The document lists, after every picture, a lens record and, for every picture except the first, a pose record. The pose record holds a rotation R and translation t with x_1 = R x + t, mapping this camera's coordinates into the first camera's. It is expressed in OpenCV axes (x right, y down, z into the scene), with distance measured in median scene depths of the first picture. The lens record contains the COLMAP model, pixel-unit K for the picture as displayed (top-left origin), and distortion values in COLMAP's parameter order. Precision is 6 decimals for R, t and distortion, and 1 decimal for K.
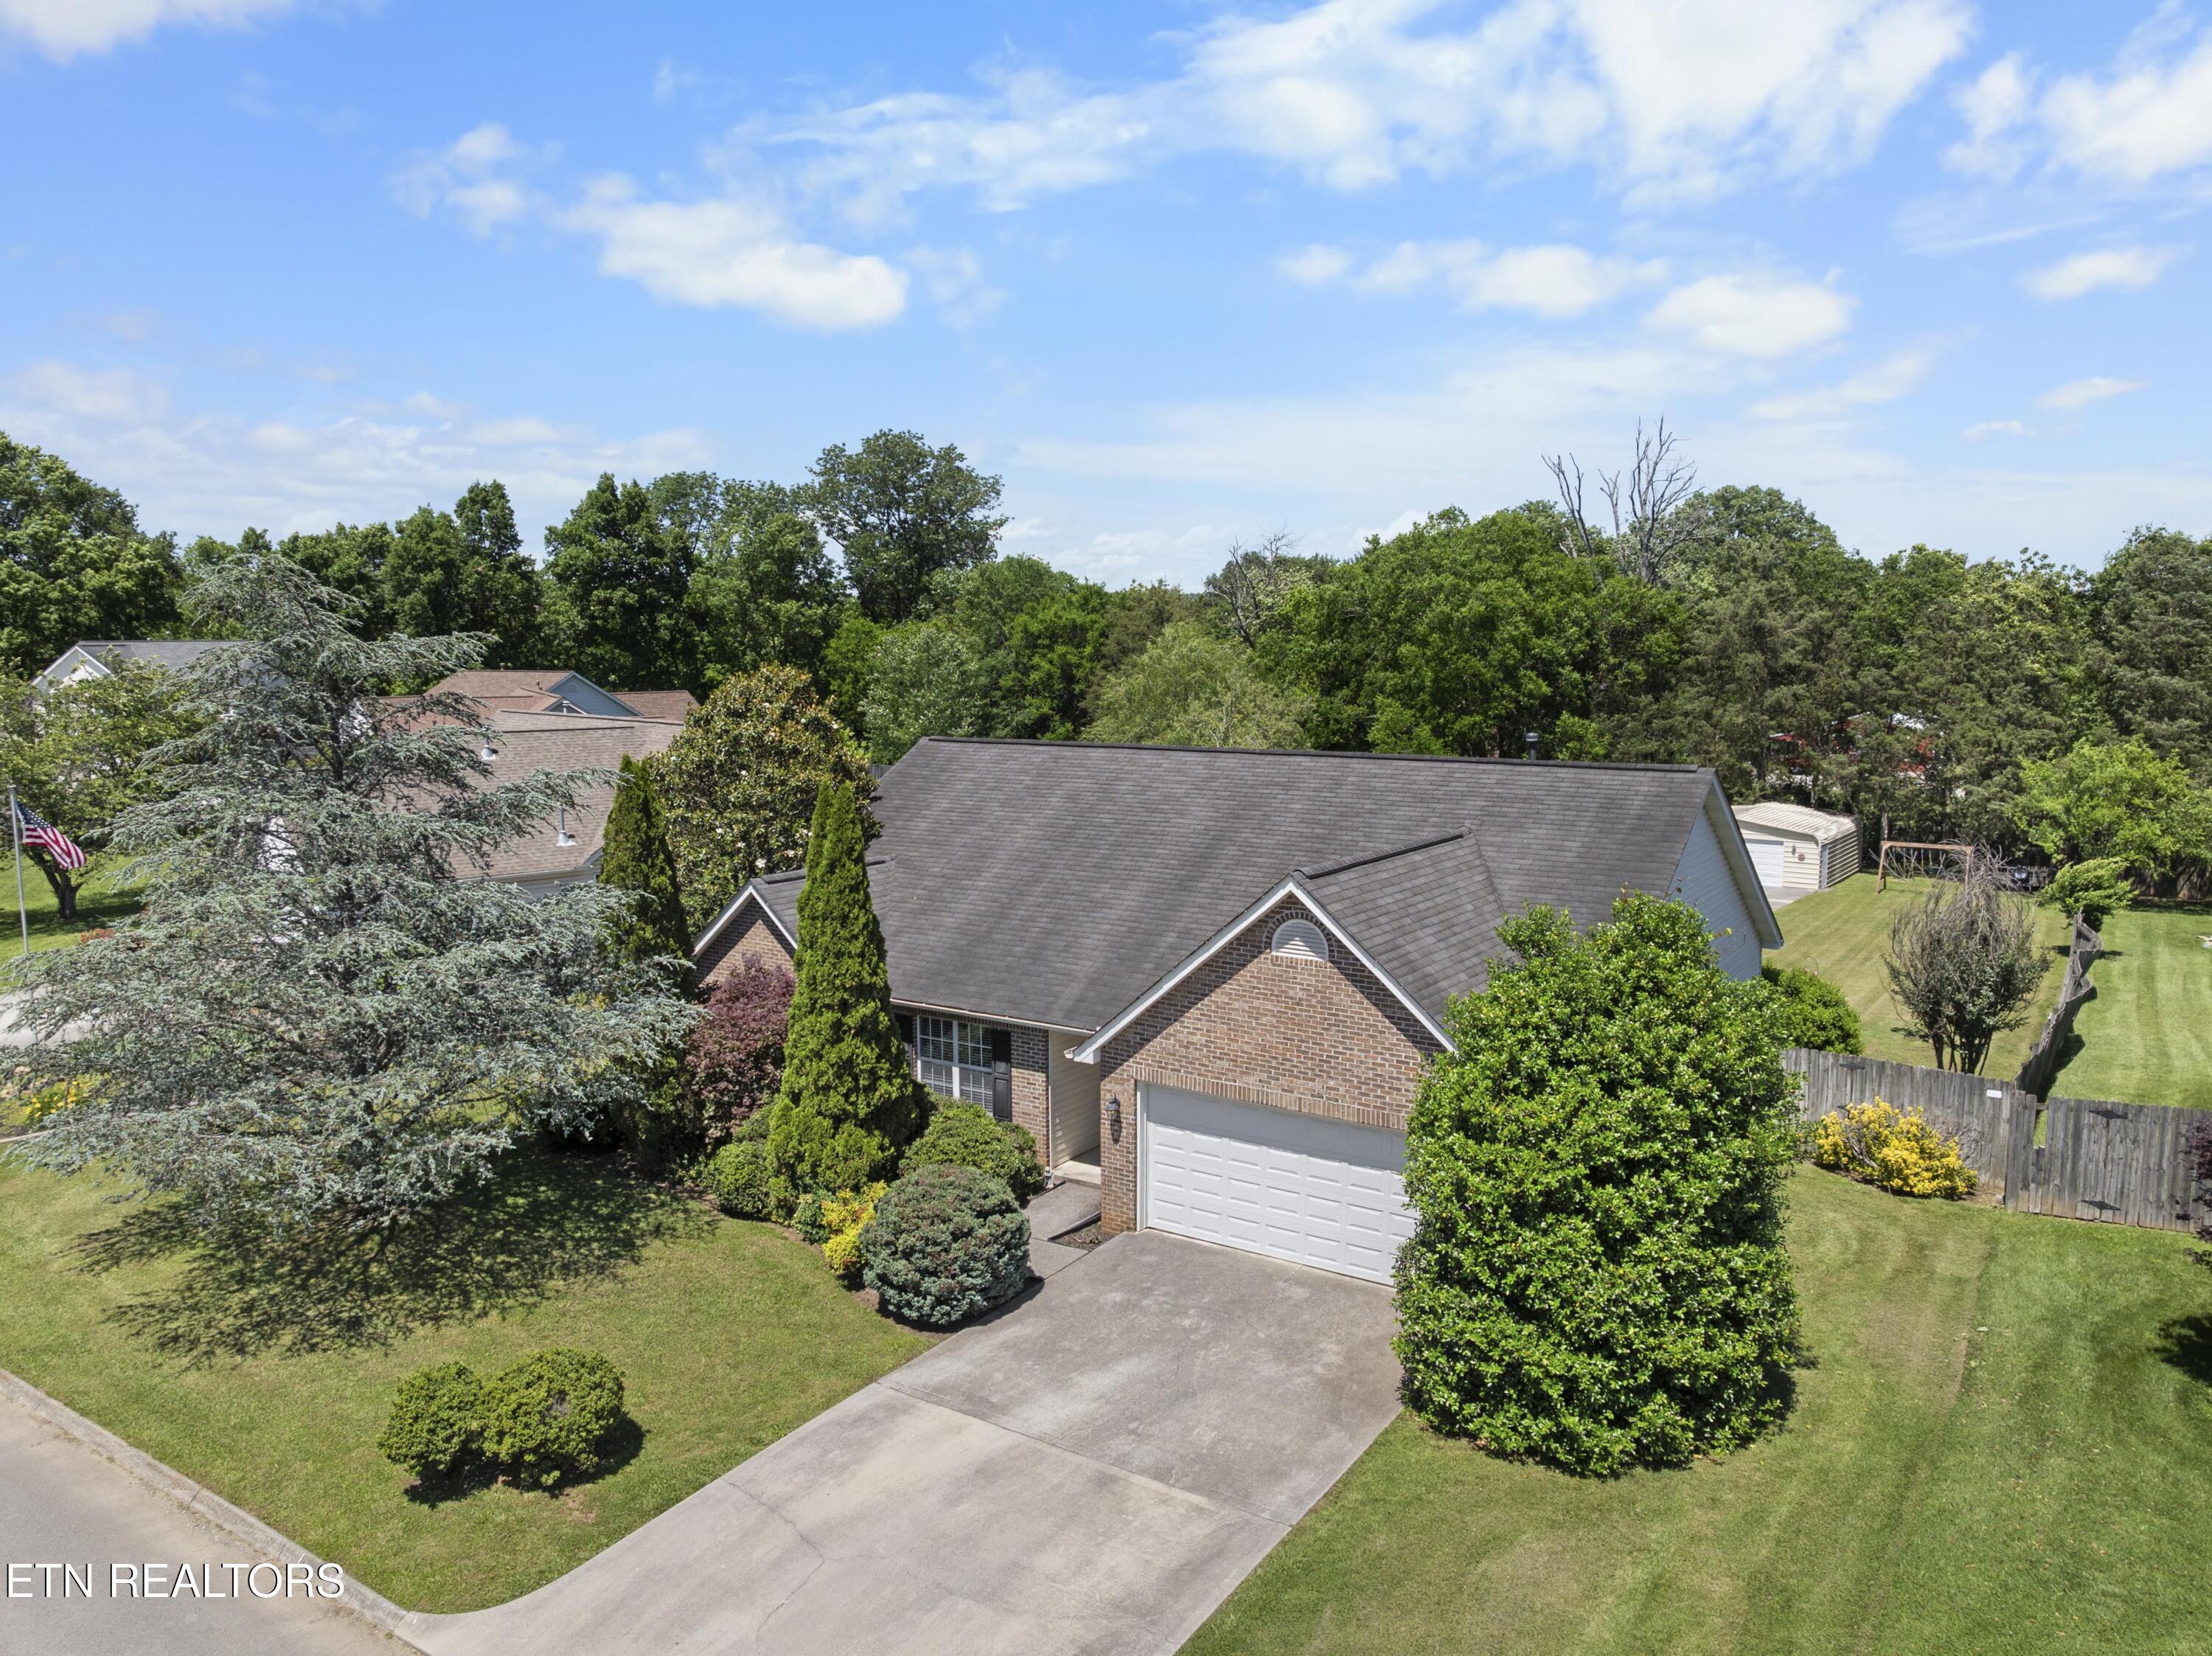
lens RADIAL K [[1561.2, 0, 1111.5], [0, 1561.2, 828.5], [0, 0, 1]] dist [-0.041359, 0.004951]
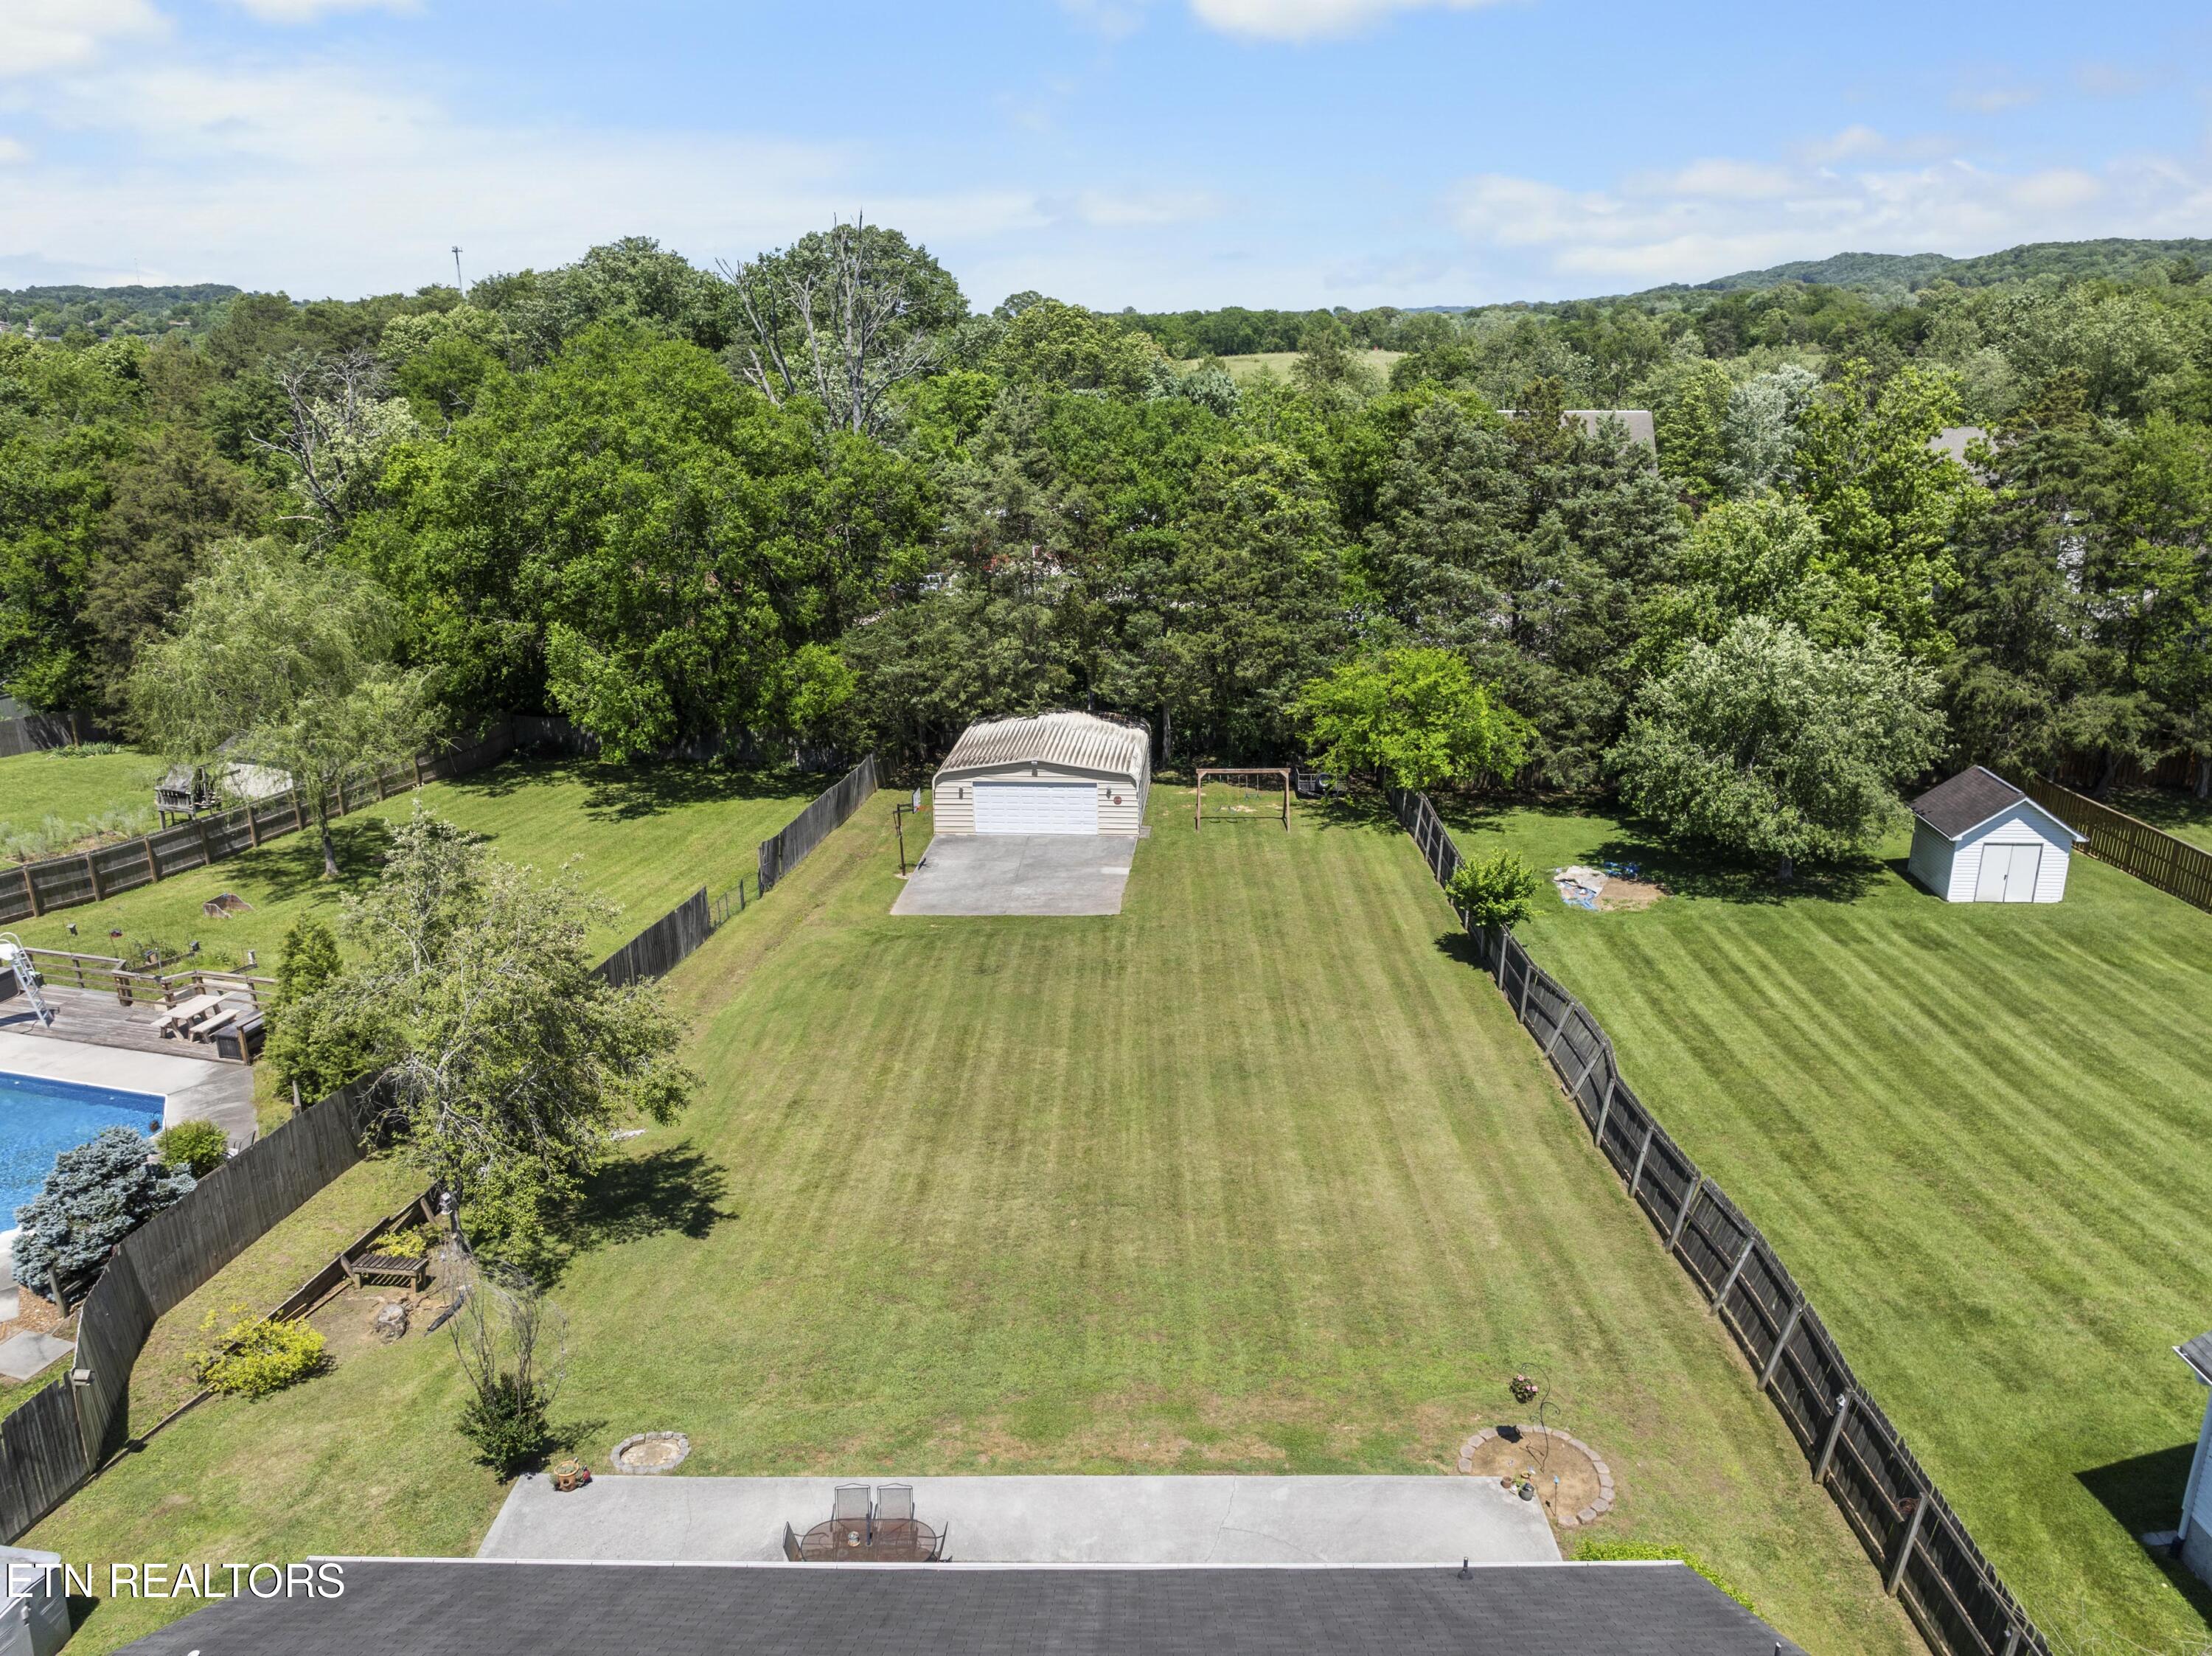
lens RADIAL K [[1557.0, 0, 1111.5], [0, 1557.0, 829.9], [0, 0, 1]] dist [-0.039997, 0.004693]
pose [[0.839560, -0.173744, 0.514735, -0.007994], [0.072430, 0.974819, 0.210905, -0.469447], [-0.538417, -0.139786, 0.831003, 0.913869]]
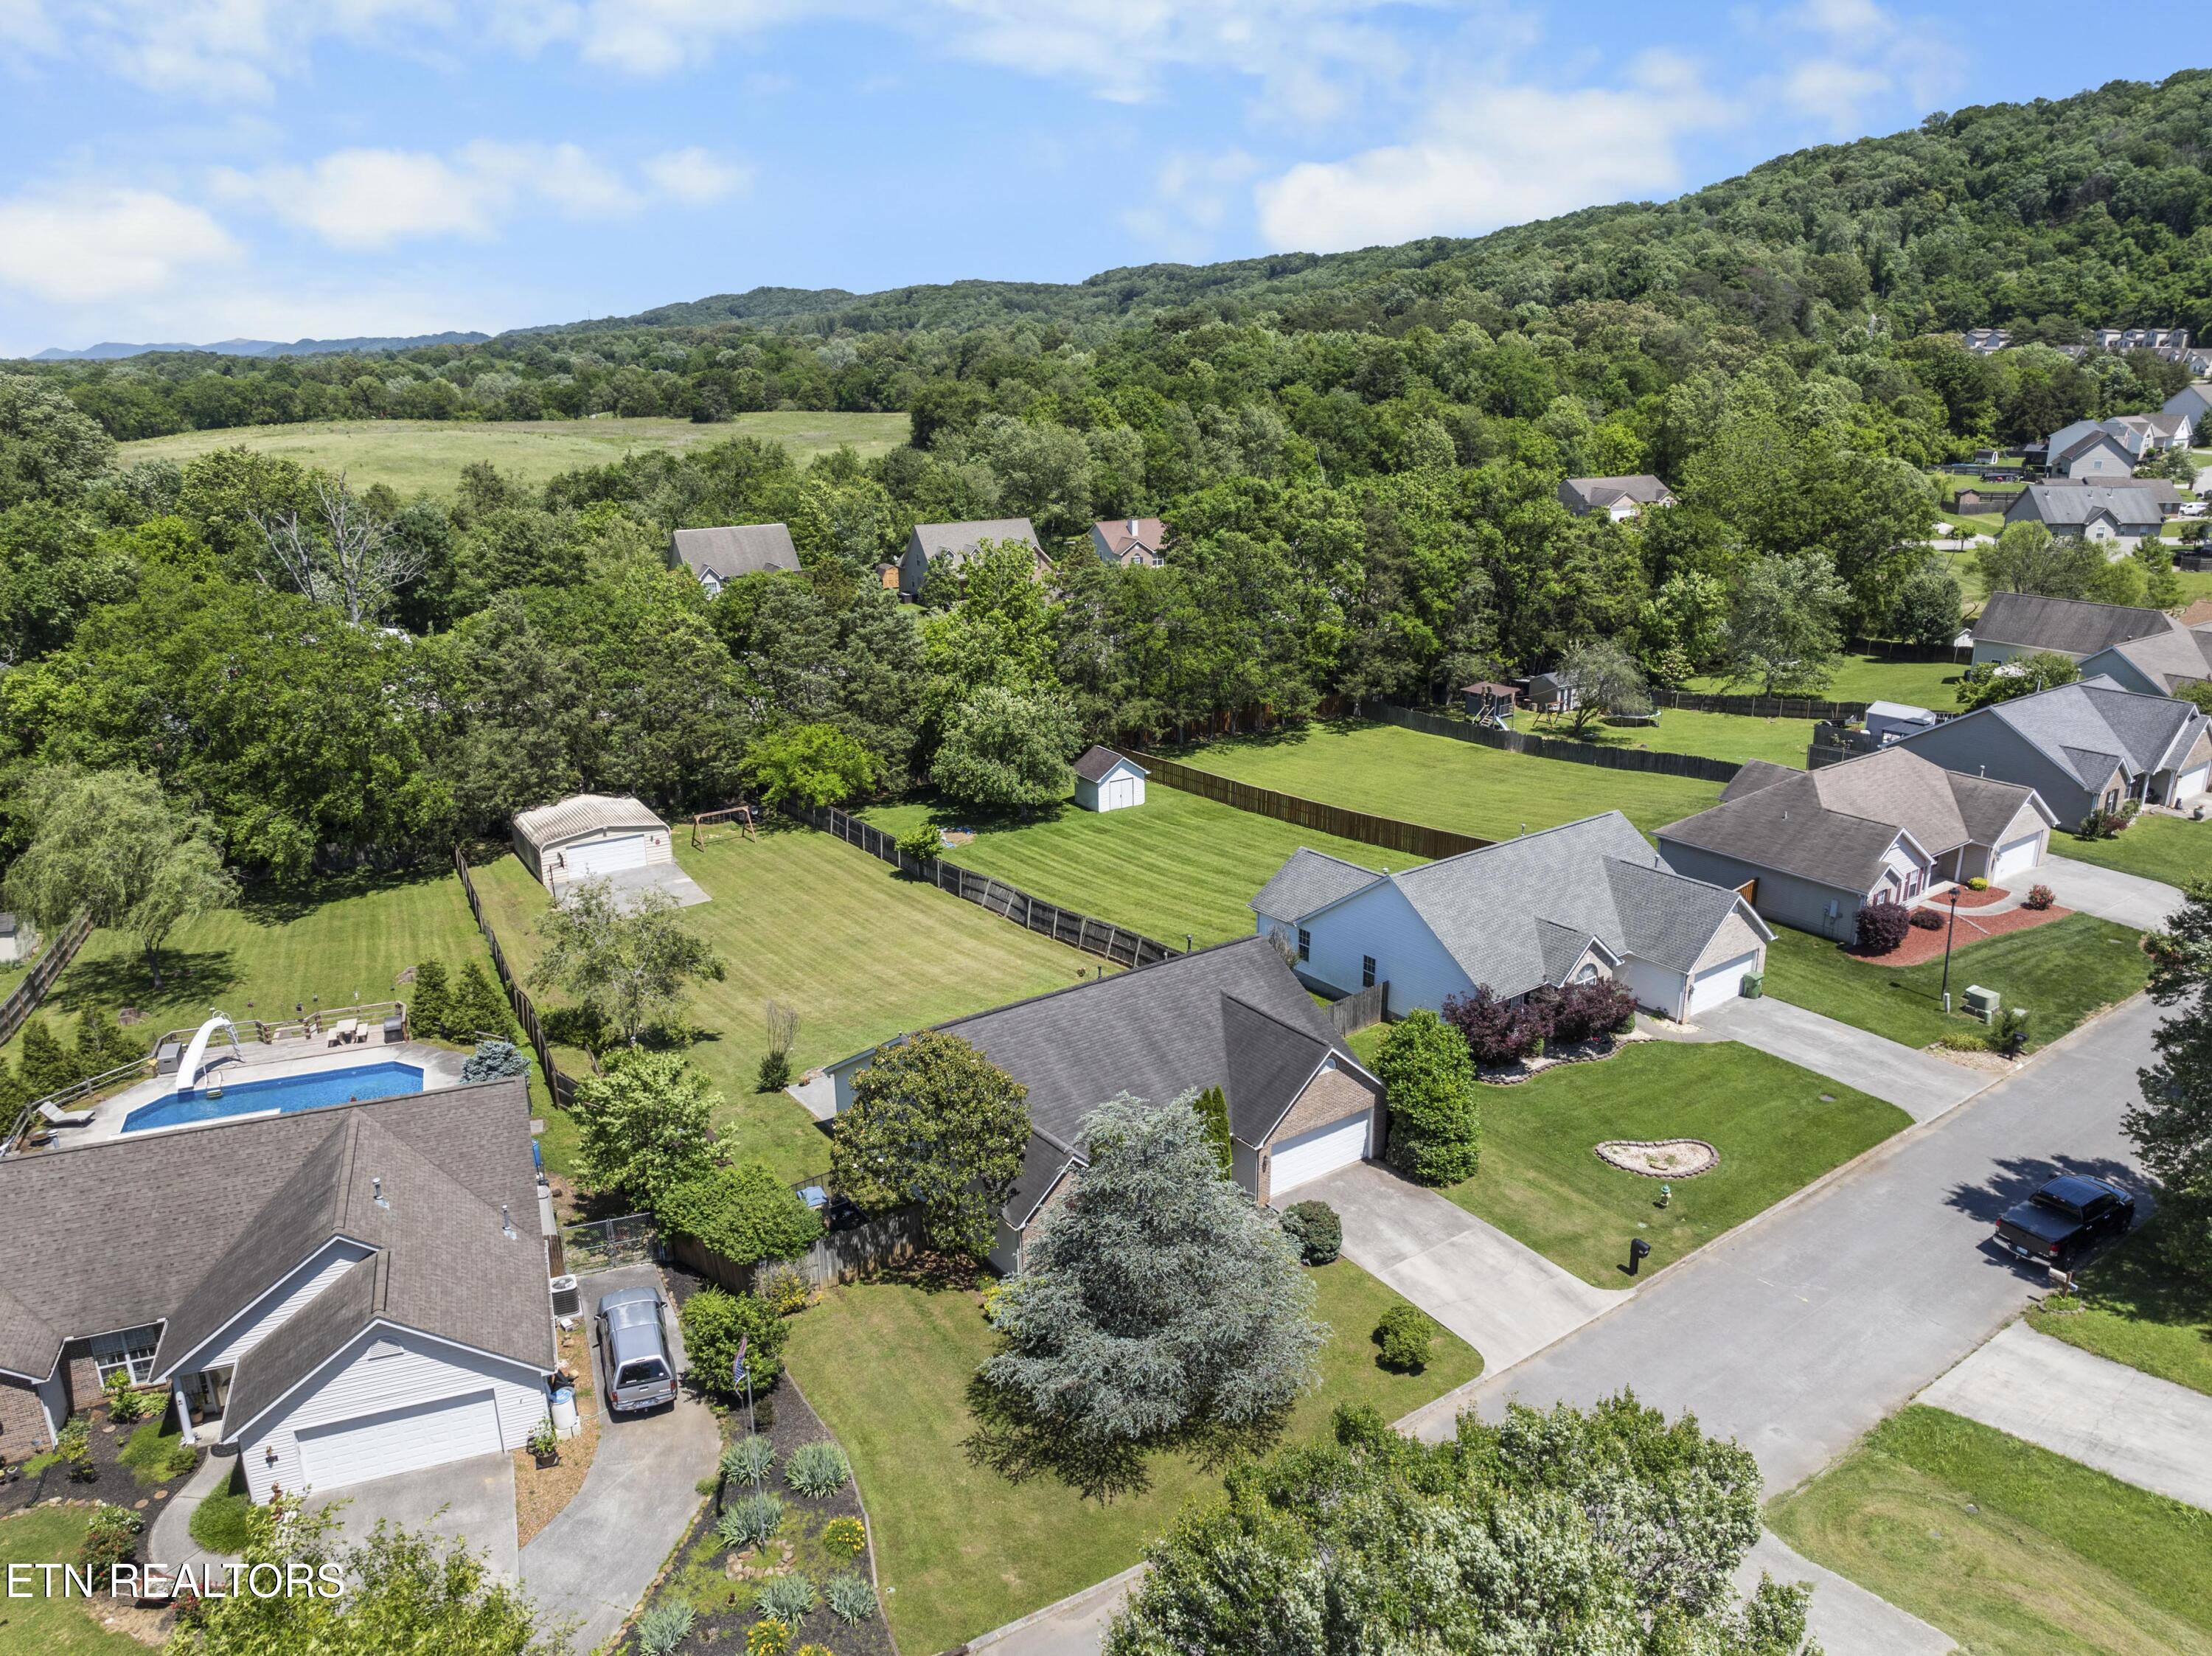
lens RADIAL K [[1561.2, 0, 1111.5], [0, 1561.2, 828.5], [0, 0, 1]] dist [-0.041359, 0.004951]
pose [[0.353716, -0.279406, 0.892646, -2.113595], [0.117224, 0.960059, 0.254057, -0.965722], [-0.927978, 0.014775, 0.372341, 0.305823]]
